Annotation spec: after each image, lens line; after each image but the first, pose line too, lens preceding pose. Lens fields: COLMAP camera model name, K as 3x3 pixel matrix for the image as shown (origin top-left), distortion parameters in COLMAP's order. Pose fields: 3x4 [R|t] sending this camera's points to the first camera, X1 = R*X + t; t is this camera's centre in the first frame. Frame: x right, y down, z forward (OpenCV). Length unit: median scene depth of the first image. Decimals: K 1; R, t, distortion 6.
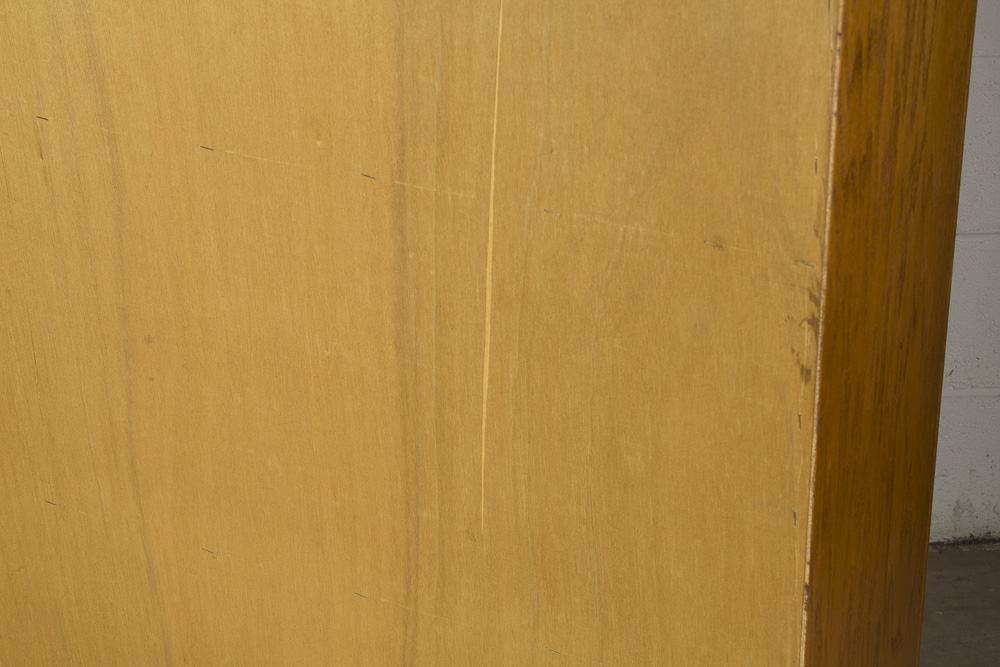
lens RADIAL K [[1974.6, 0, 500.0], [0, 1974.6, 333.5], [0, 0, 1]] dist [0.026356, 0.074449]
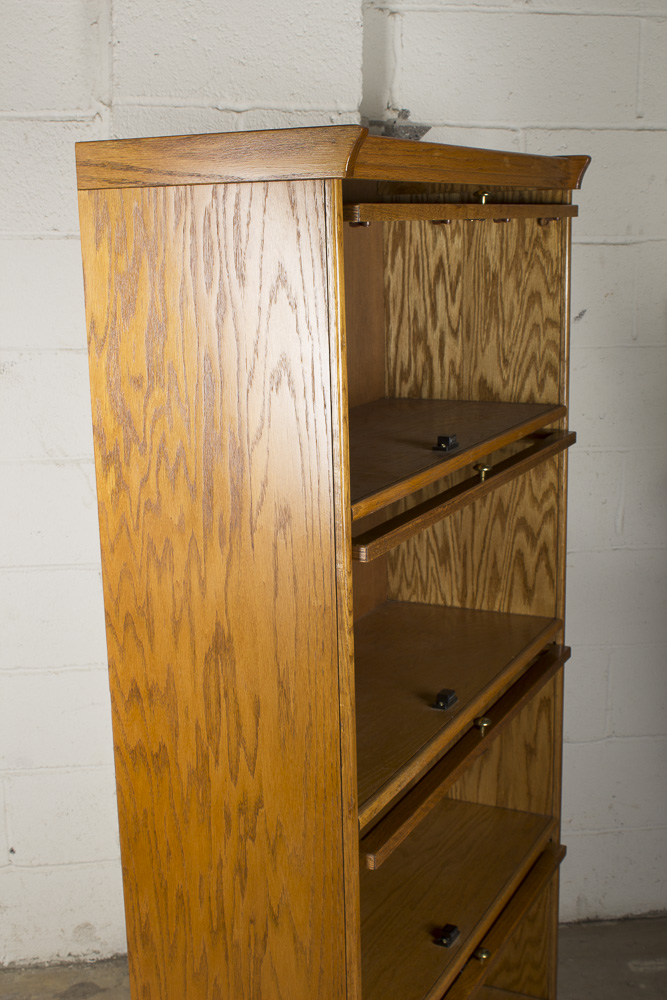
lens RADIAL K [[1325.0, 0, 336.2], [0, 1325.0, 496.4], [0, 0, 1]] dist [-0.043411, 0.032613]
pose [[0.999046, -0.002607, 0.043604, -0.034293], [0.013928, 0.965126, -0.261415, 0.044019], [-0.041401, 0.261773, 0.964241, -0.214715]]
